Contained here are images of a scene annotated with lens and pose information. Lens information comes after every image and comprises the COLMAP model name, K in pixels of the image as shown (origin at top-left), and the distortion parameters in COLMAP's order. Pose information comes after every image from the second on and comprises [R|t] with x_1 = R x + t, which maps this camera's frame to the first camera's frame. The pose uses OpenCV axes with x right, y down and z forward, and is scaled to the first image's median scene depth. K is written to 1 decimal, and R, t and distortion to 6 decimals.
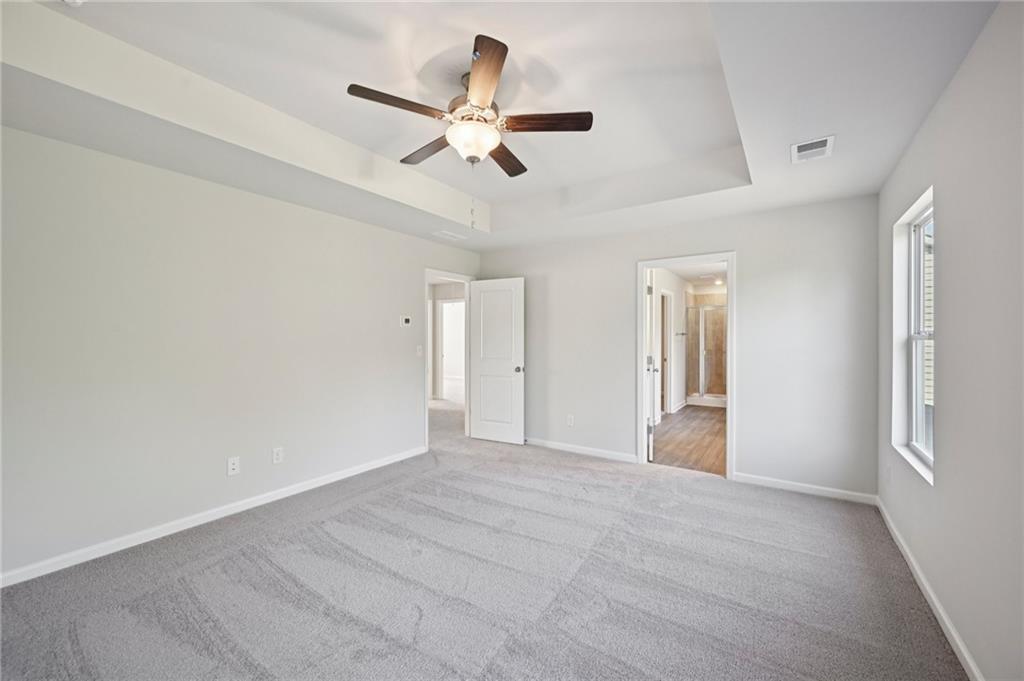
lens RADIAL K [[403.9, 0, 512.9], [0, 403.9, 339.4], [0, 0, 1]] dist [0.000875, 0.000620]
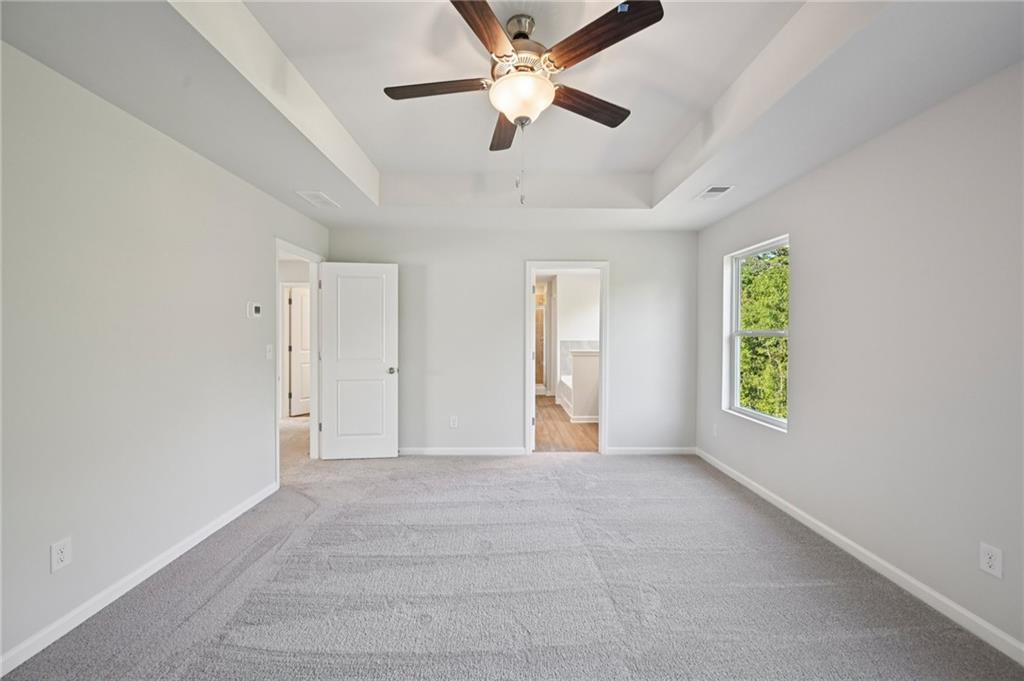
lens RADIAL K [[403.9, 0, 514.6], [0, 403.9, 339.4], [0, 0, 1]] dist [0.000875, 0.000620]
pose [[0.814246, -0.006267, 0.580486, -0.332061], [0.000030, 0.999942, 0.010753, -0.002083], [-0.580519, -0.008738, 0.814200, 0.179306]]
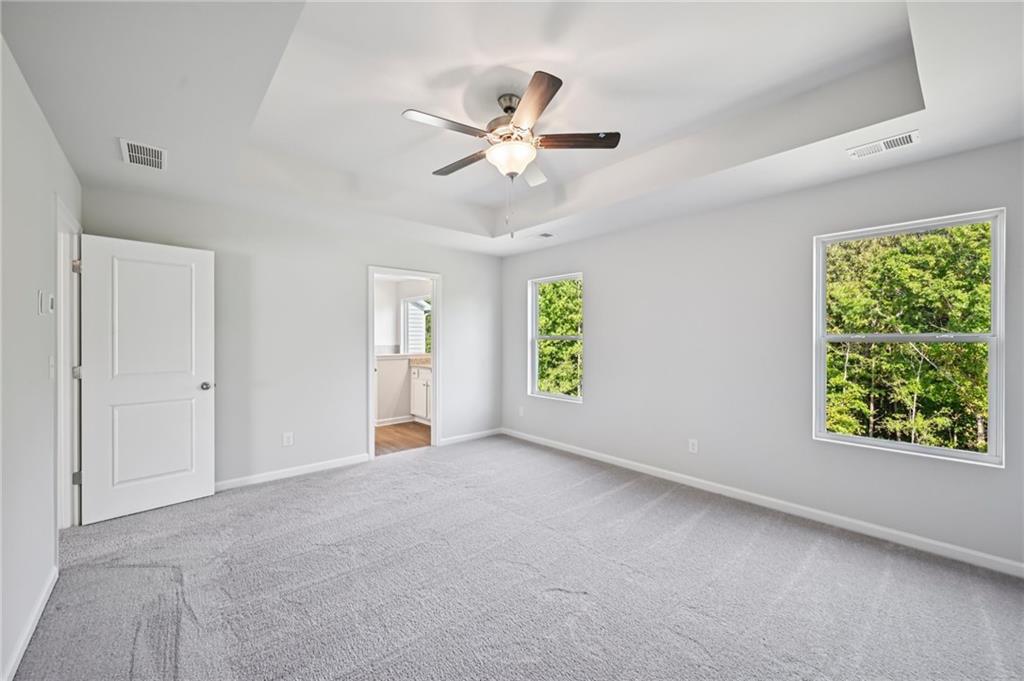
lens RADIAL K [[403.9, 0, 519.3], [0, 403.9, 342.3], [0, 0, 1]] dist [0.000875, 0.000620]
pose [[0.232728, -0.008596, 0.972504, -0.635975], [0.004321, 0.999960, 0.007804, -0.002372], [-0.972532, 0.002385, 0.232756, 0.403704]]
